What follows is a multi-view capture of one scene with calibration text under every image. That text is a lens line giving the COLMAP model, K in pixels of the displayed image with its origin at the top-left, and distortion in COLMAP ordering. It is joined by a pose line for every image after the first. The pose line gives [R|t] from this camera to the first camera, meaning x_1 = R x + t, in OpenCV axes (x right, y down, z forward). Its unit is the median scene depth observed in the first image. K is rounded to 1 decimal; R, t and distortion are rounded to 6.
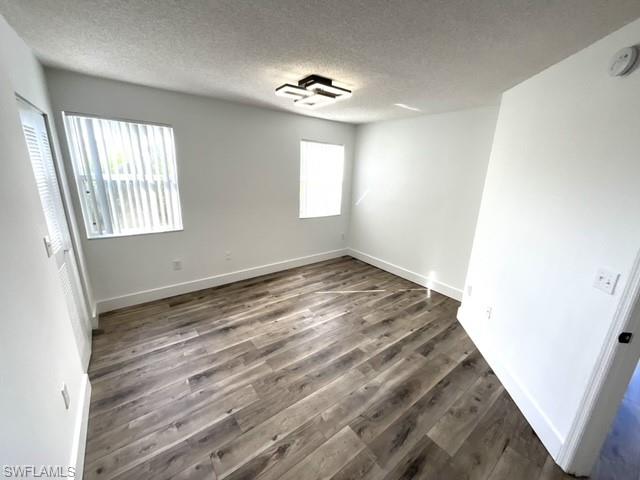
lens RADIAL K [[258.4, 0, 320.0], [0, 258.4, 240.0], [0, 0, 1]] dist [0.000974, 0.000470]
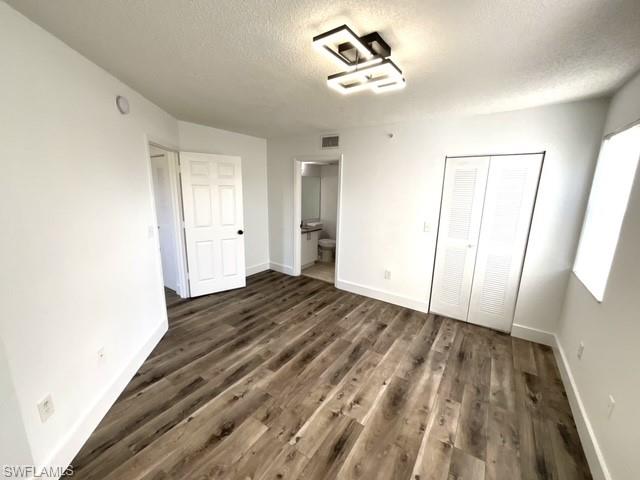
lens RADIAL K [[258.4, 0, 320.0], [0, 258.4, 240.0], [0, 0, 1]] dist [0.000974, 0.000470]
pose [[-0.948631, 0.007167, -0.316302, 0.278773], [-0.134621, 0.895583, 0.424037, -0.405792], [0.286314, 0.444836, -0.848614, 1.606938]]
